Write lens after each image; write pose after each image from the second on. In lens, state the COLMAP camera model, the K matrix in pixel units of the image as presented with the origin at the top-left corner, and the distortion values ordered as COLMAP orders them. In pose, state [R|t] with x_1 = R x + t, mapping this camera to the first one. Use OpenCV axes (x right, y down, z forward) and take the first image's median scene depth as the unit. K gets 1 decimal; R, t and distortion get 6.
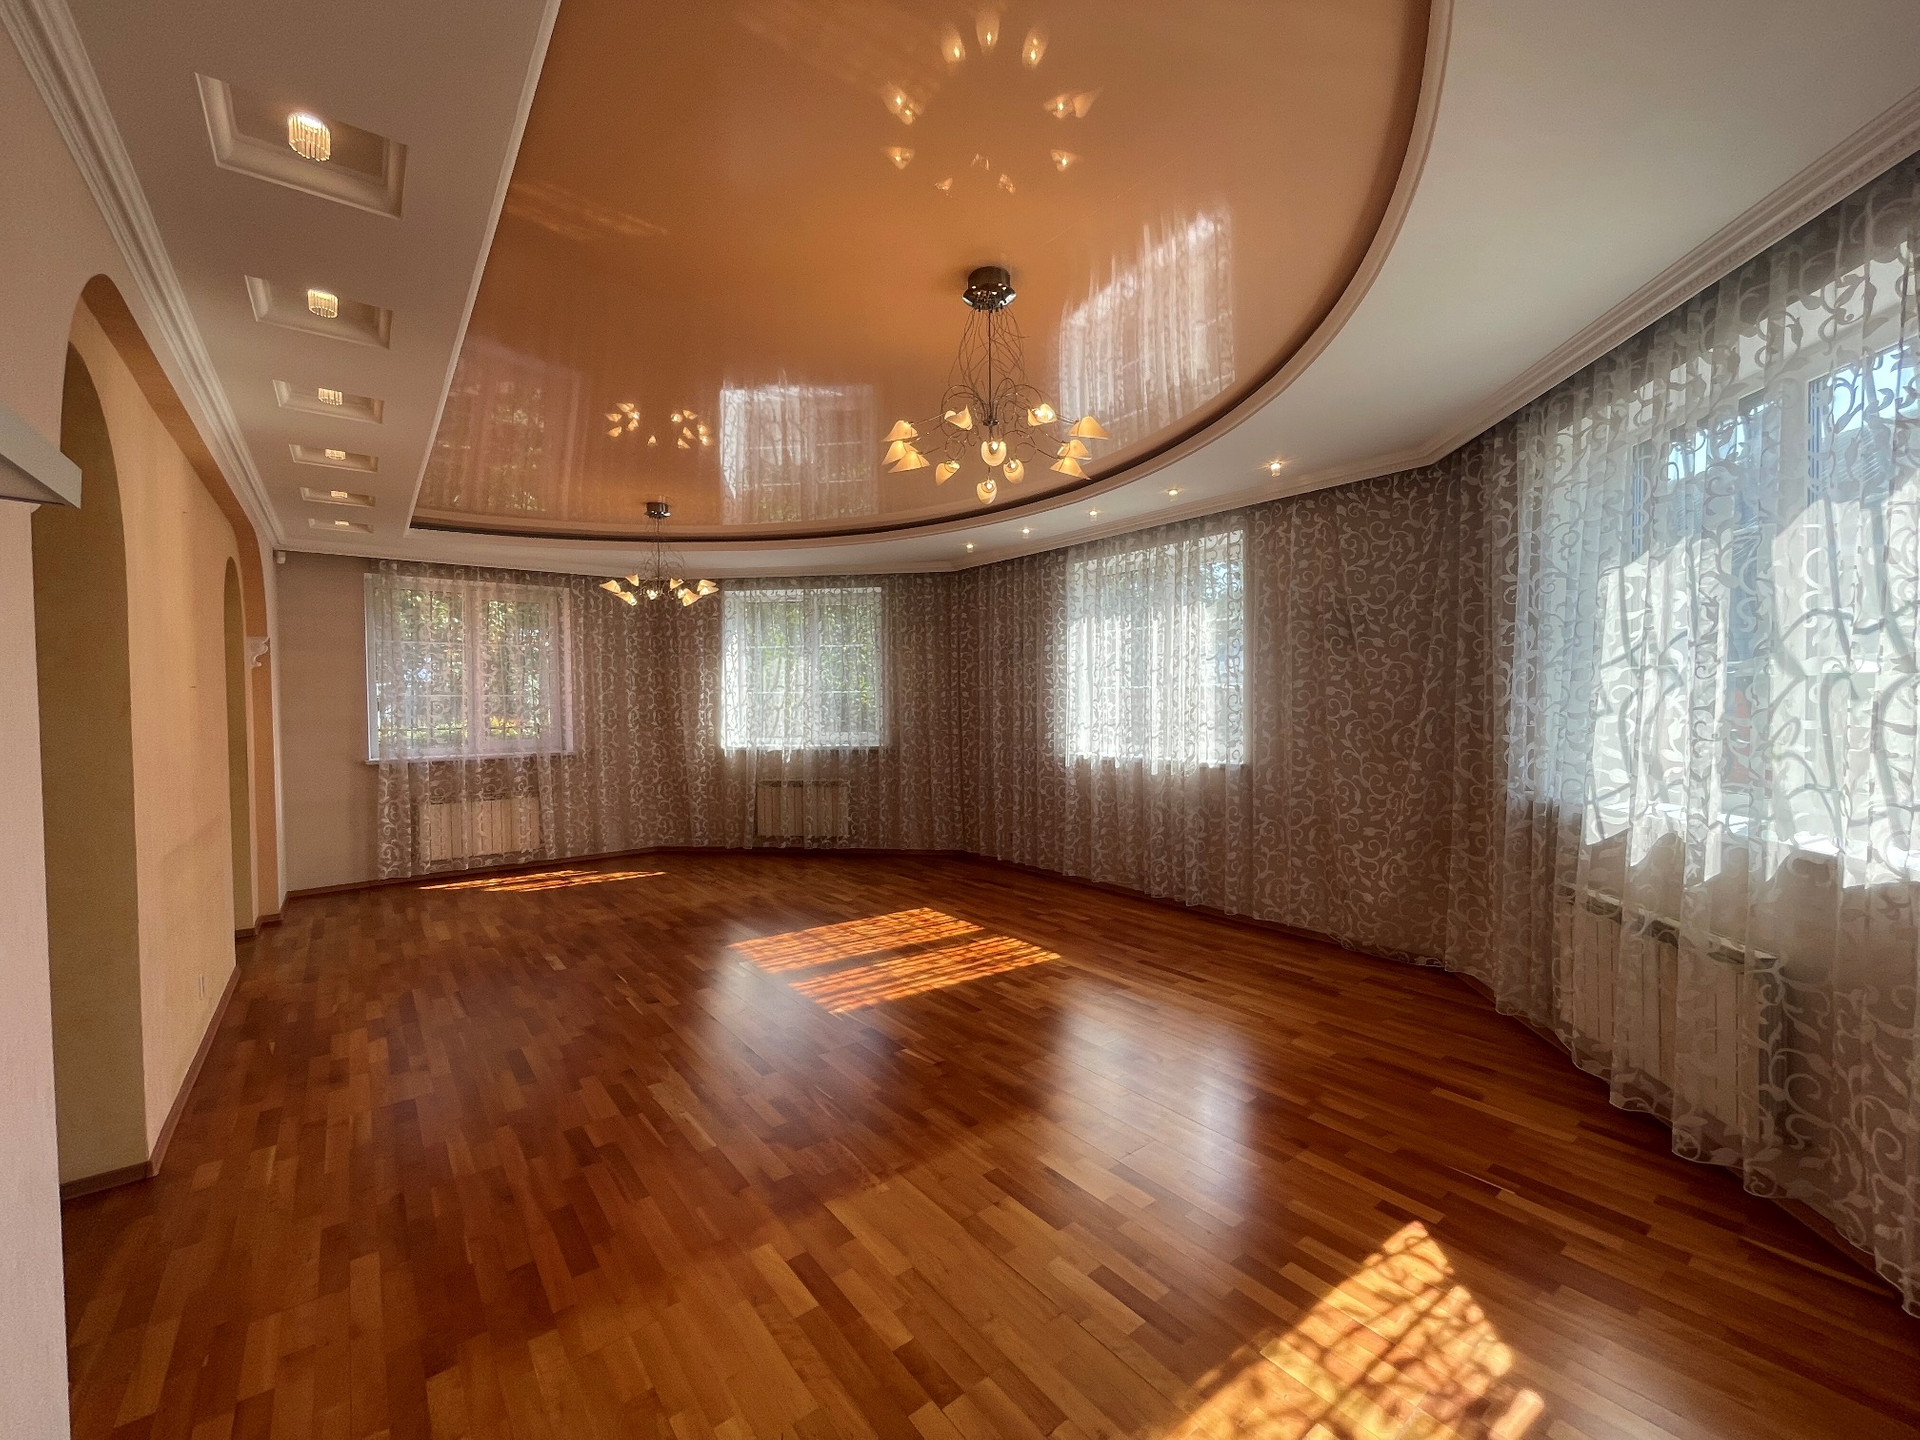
lens RADIAL K [[782.7, 0, 956.3], [0, 782.7, 727.8], [0, 0, 1]] dist [-0.008495, 0.005066]
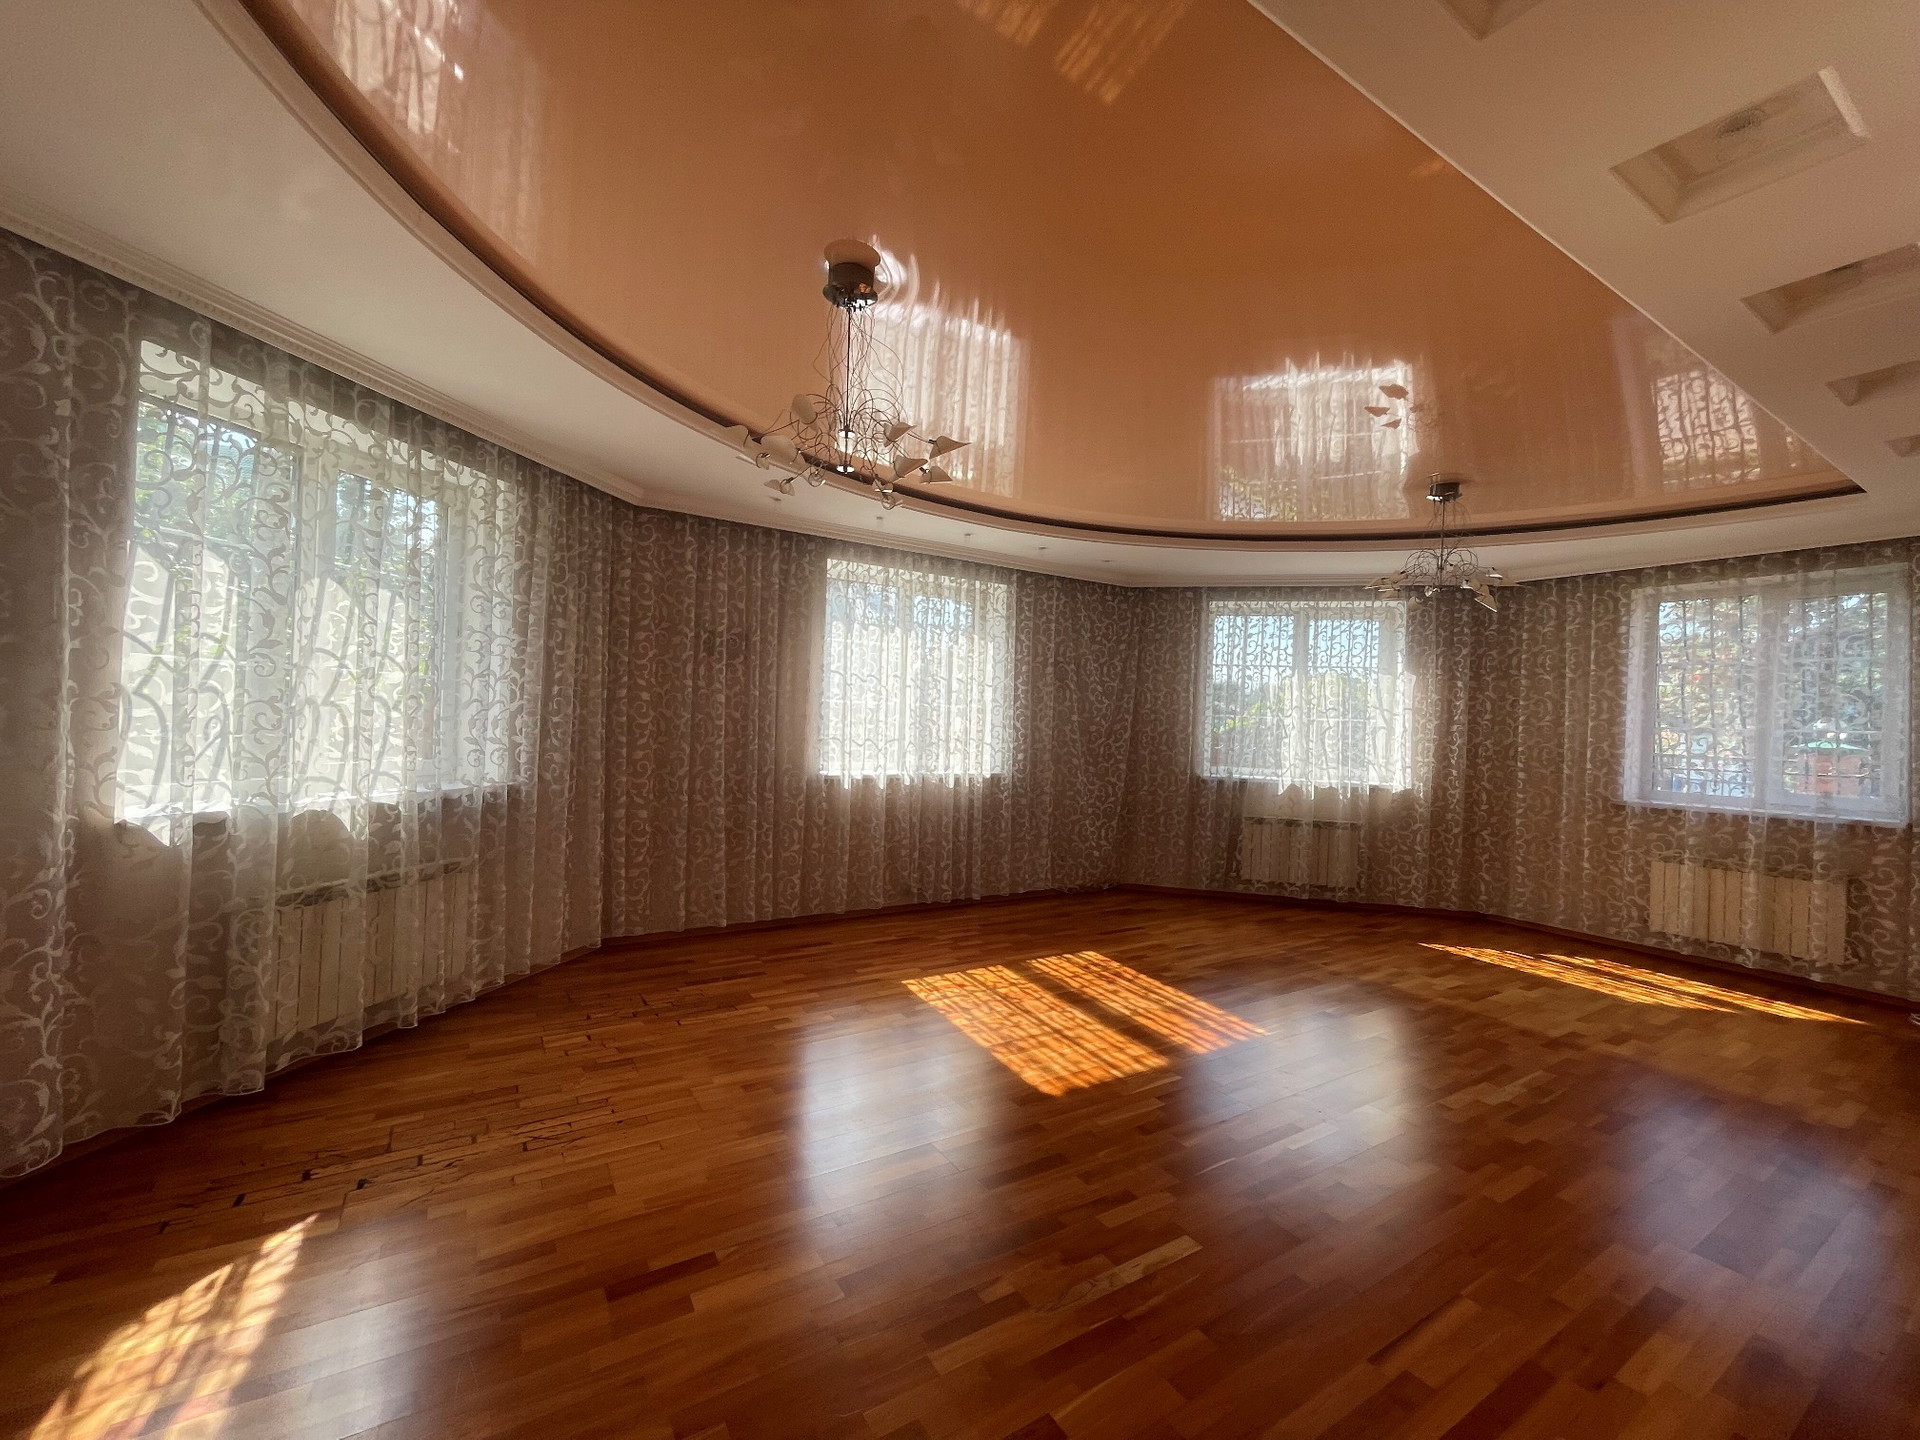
lens RADIAL K [[782.7, 0, 971.1], [0, 782.7, 722.3], [0, 0, 1]] dist [-0.008495, 0.005066]
pose [[0.094642, 0.011876, 0.995441, -0.967052], [-0.002926, 0.999928, -0.011651, -0.021298], [-0.995507, -0.001810, 0.094670, 1.031524]]
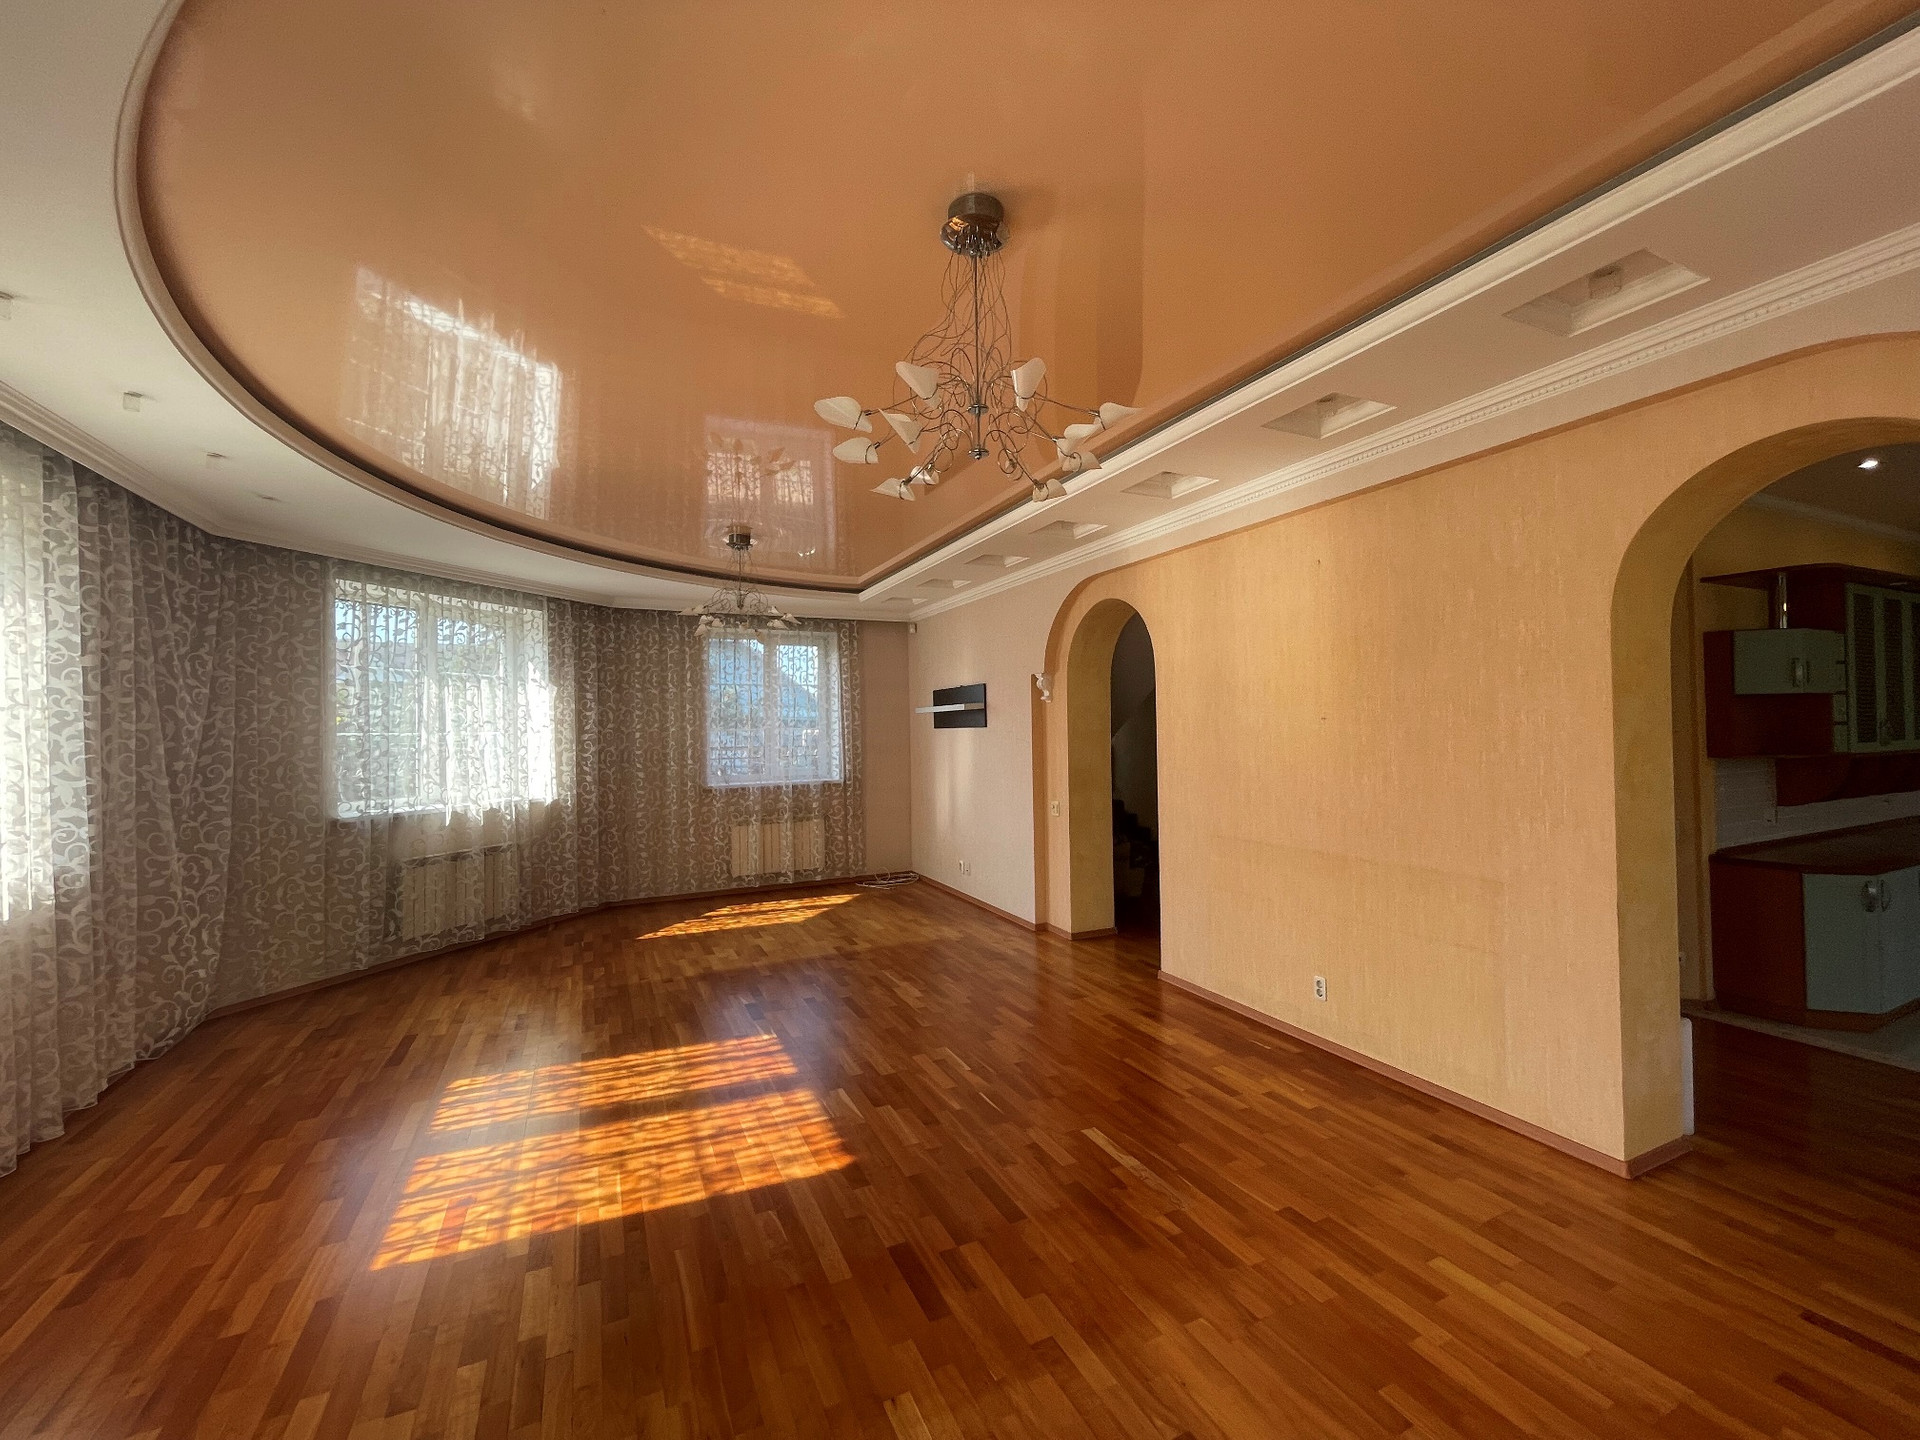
lens RADIAL K [[782.7, 0, 953.5], [0, 782.7, 722.6], [0, 0, 1]] dist [-0.008495, 0.005066]
pose [[-0.974553, 0.027142, 0.222507, -0.521476], [0.033046, 0.999193, 0.022851, -0.066551], [-0.221707, 0.029623, -0.974663, 1.587939]]
